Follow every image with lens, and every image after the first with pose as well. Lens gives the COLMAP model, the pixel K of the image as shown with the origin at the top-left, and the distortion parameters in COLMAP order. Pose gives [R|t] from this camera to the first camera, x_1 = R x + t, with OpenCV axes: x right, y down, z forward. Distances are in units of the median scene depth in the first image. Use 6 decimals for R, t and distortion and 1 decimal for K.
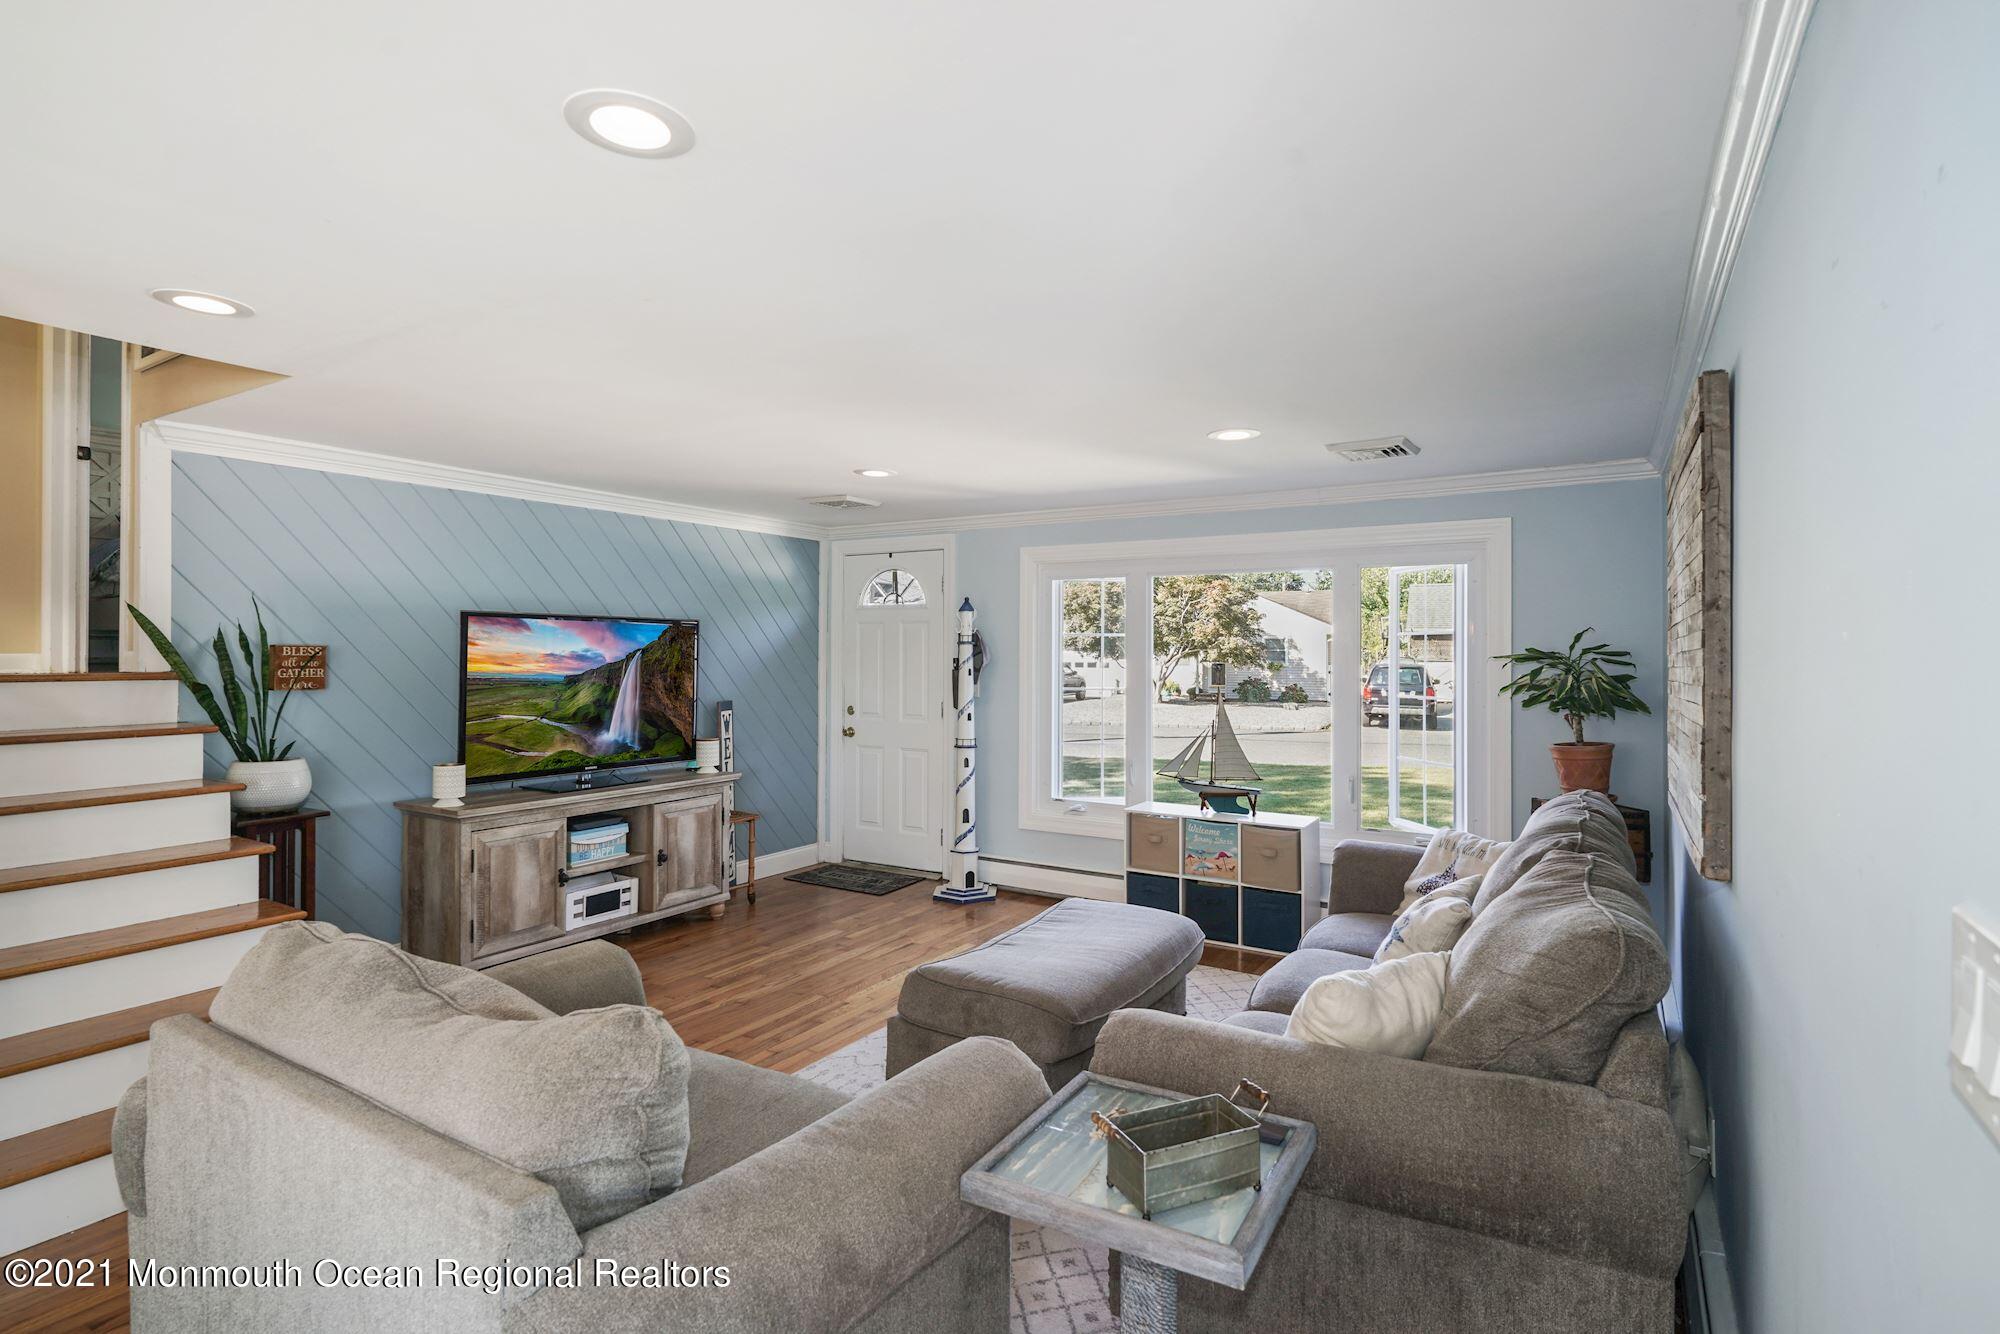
lens RADIAL K [[975.9, 0, 993.9], [0, 975.9, 661.0], [0, 0, 1]] dist [0.002078, 0.001201]
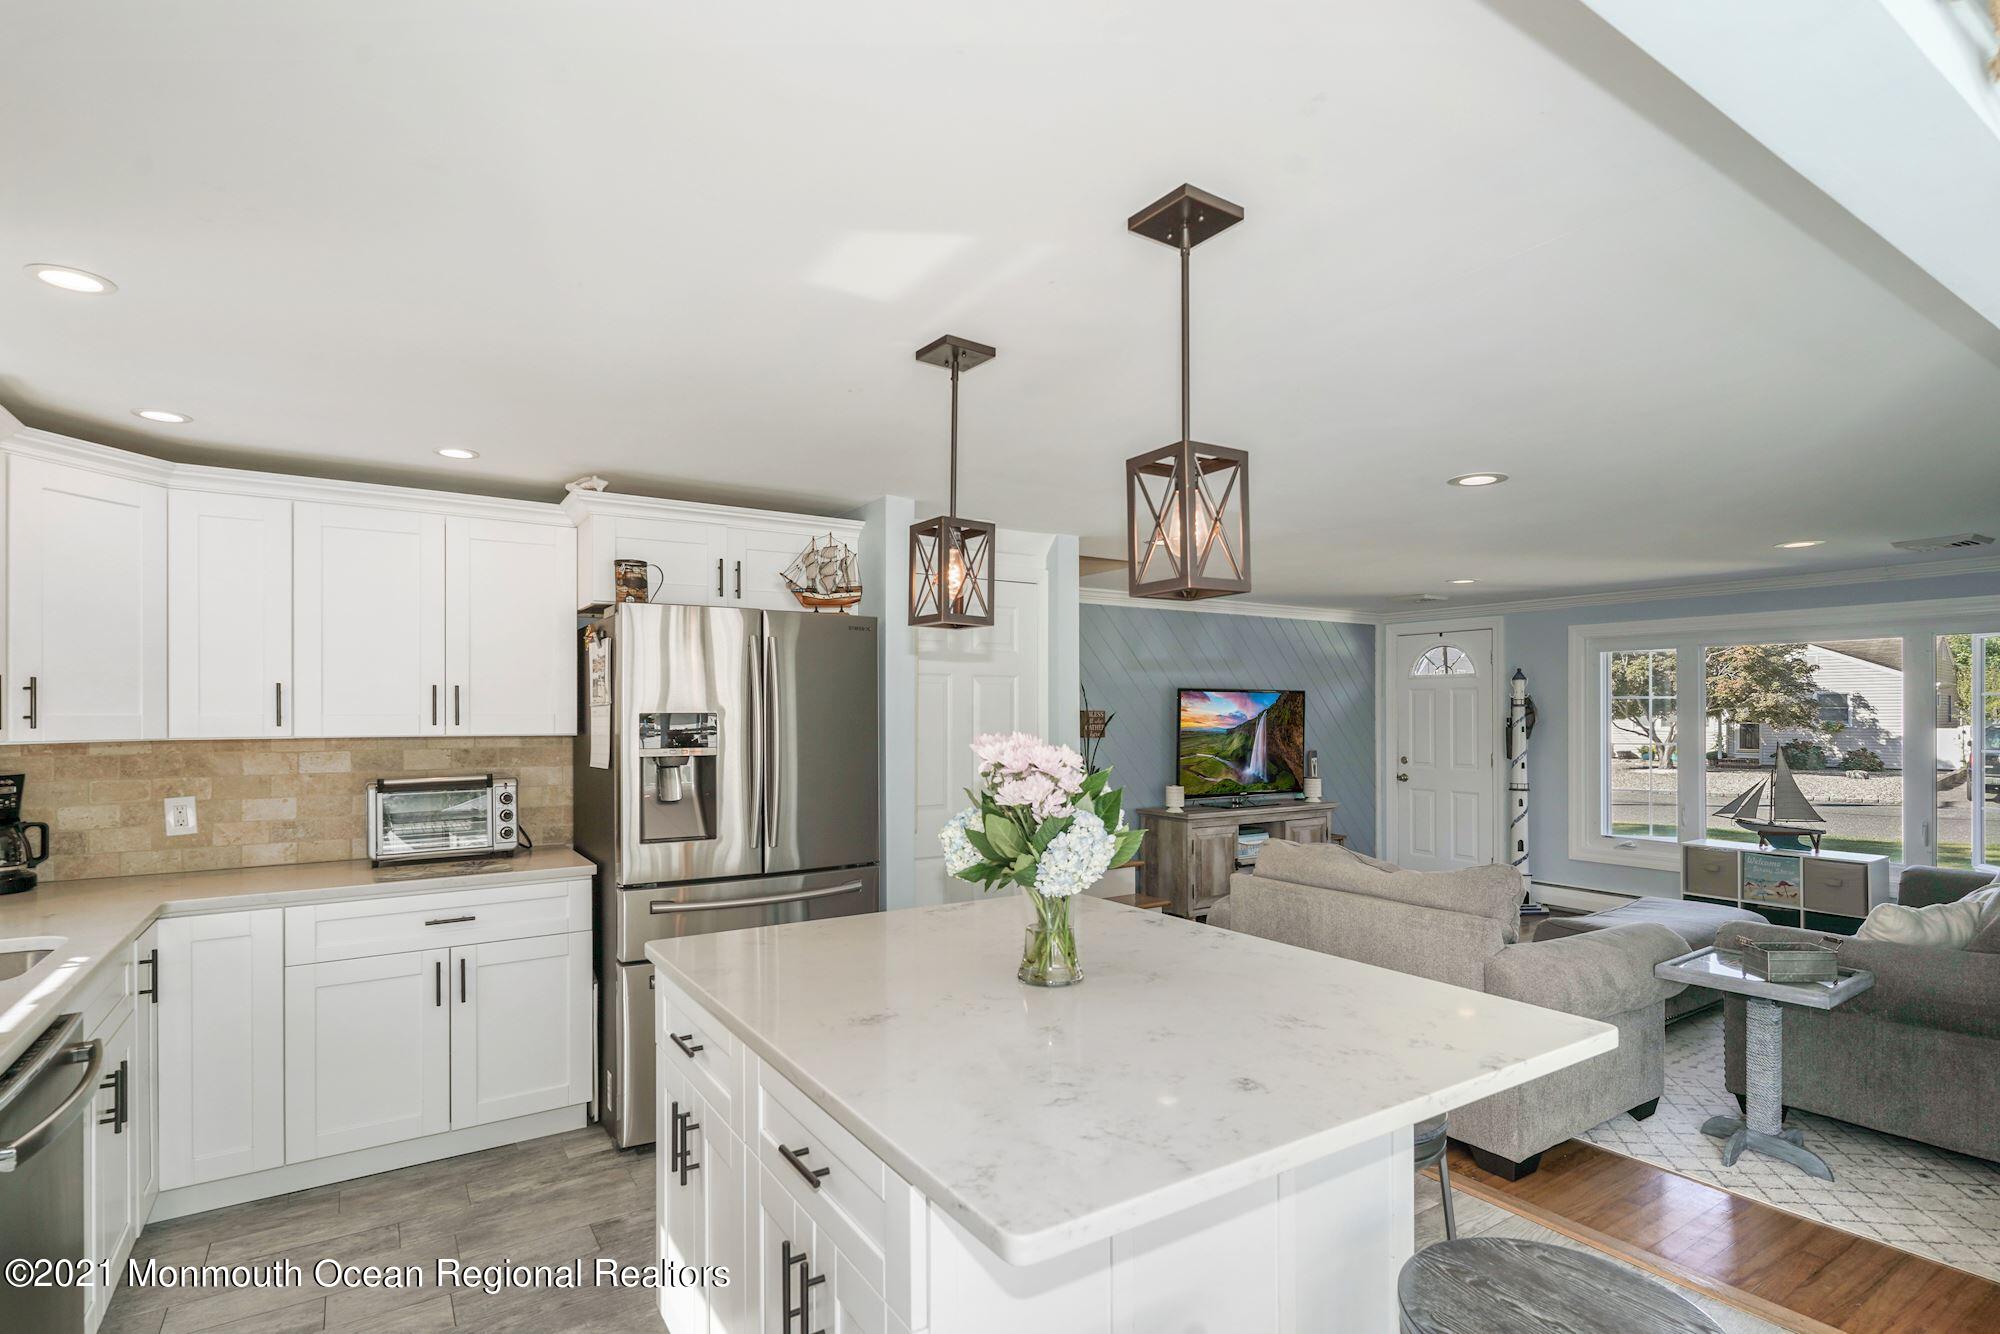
lens RADIAL K [[975.9, 0, 1001.3], [0, 975.9, 710.7], [0, 0, 1]] dist [0.002078, 0.001201]
pose [[0.911517, -0.002510, -0.411255, -0.128396], [-0.001645, 0.999951, -0.009748, 0.001275], [0.411260, 0.009562, 0.911468, -0.426526]]
